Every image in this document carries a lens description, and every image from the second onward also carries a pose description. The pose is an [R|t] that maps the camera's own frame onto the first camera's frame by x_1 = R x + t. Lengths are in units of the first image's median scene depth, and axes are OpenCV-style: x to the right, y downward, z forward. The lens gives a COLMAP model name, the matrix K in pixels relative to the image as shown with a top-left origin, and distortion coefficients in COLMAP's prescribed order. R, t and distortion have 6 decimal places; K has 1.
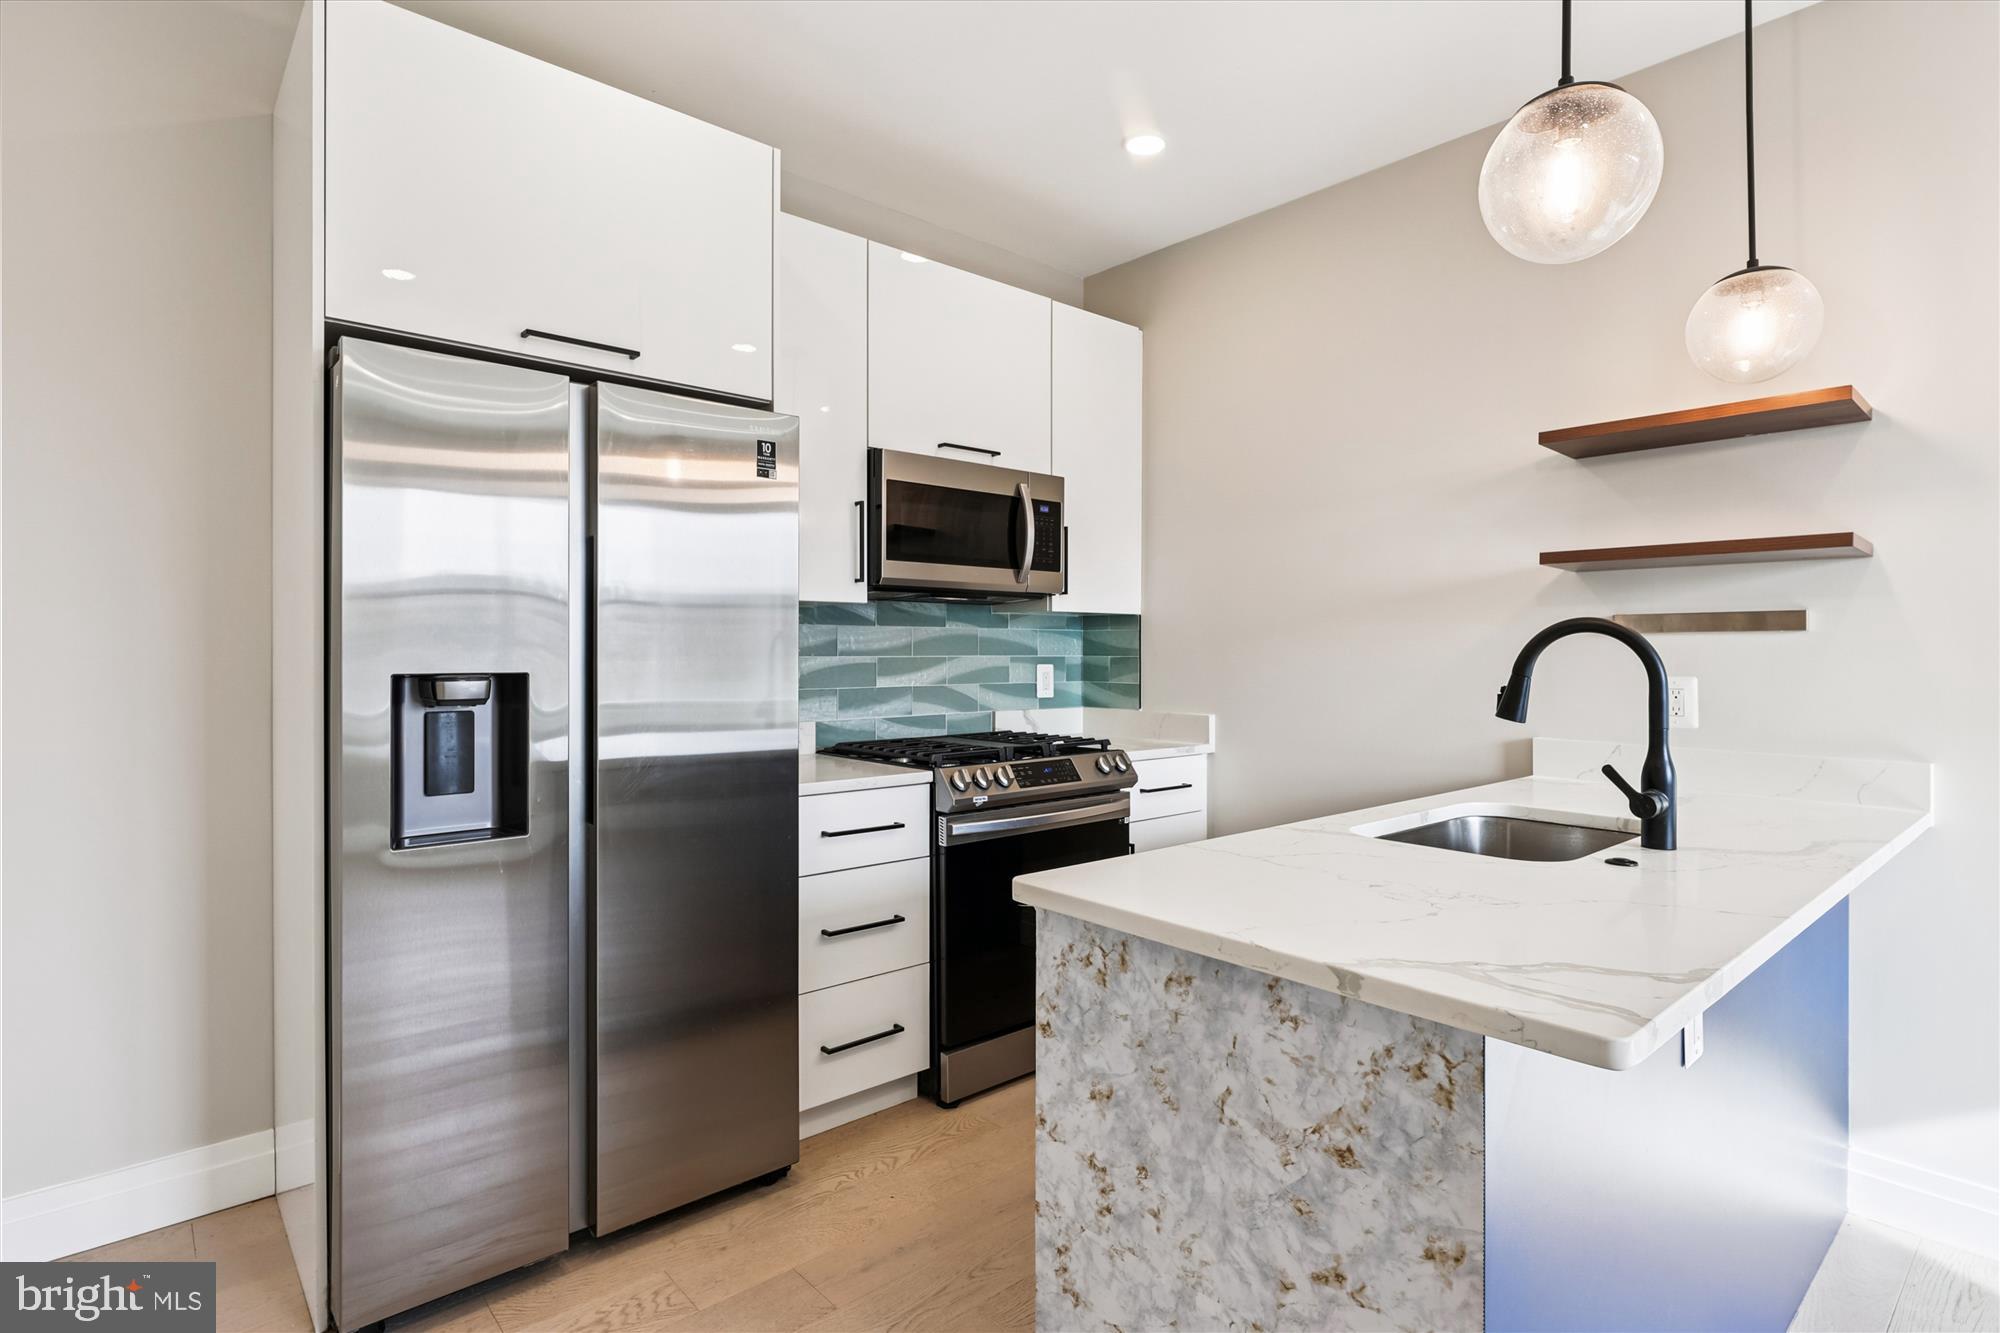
lens RADIAL K [[1000.2, 0, 998.0], [0, 1000.2, 654.0], [0, 0, 1]] dist [0.000390, 0.000012]
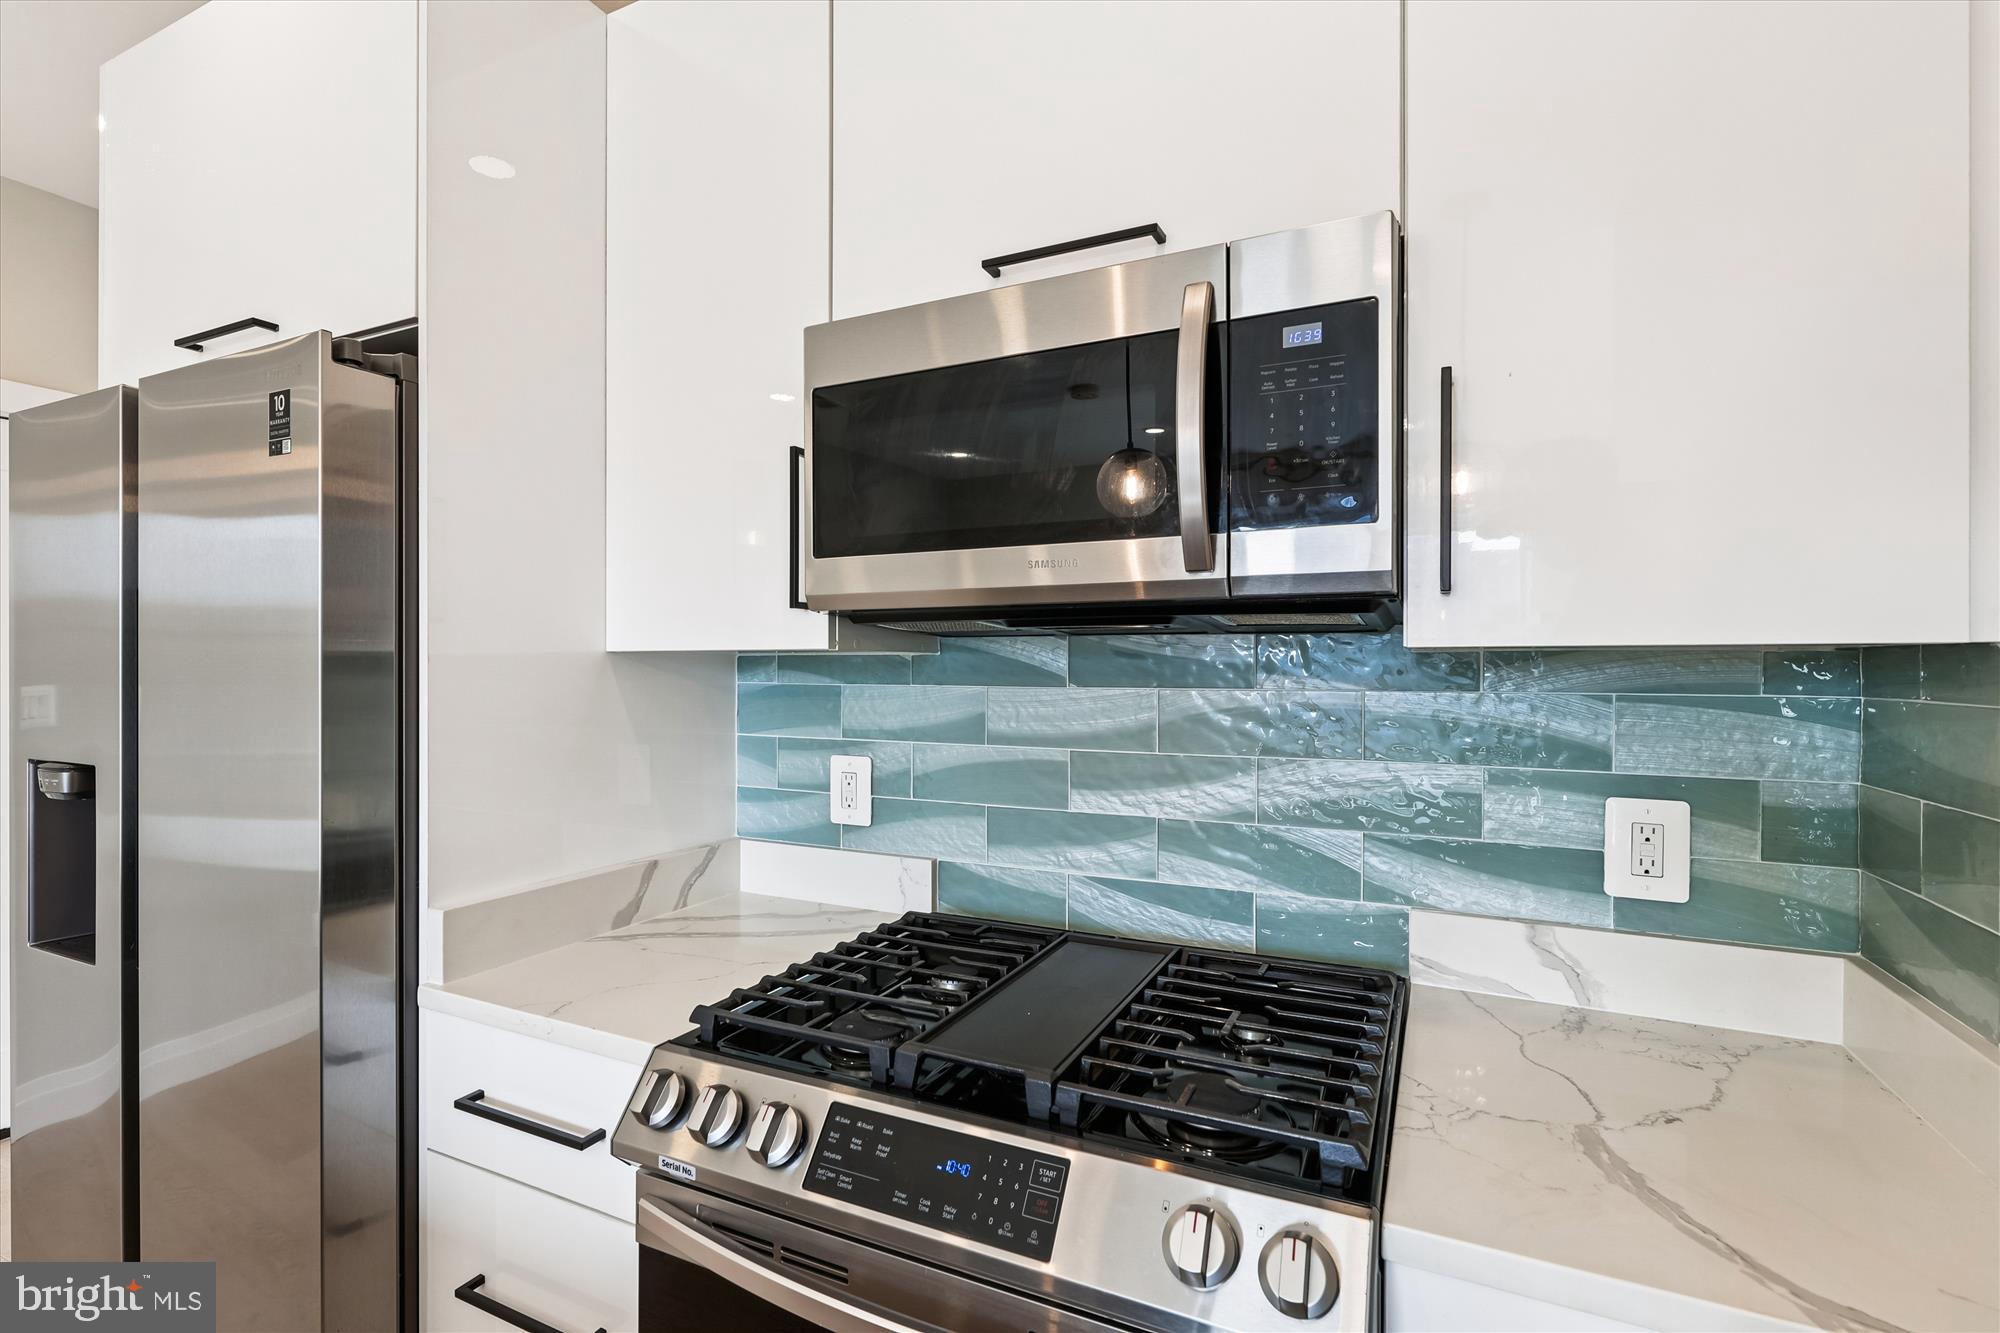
lens RADIAL K [[903.2, 0, 998.3], [0, 903.2, 676.3], [0, 0, 1]] dist [-0.004020, -0.000229]
pose [[0.382188, 0.005063, -0.924071, 0.266262], [-0.006992, 0.999972, 0.002587, -0.032833], [0.924058, 0.005473, 0.382213, 0.761981]]
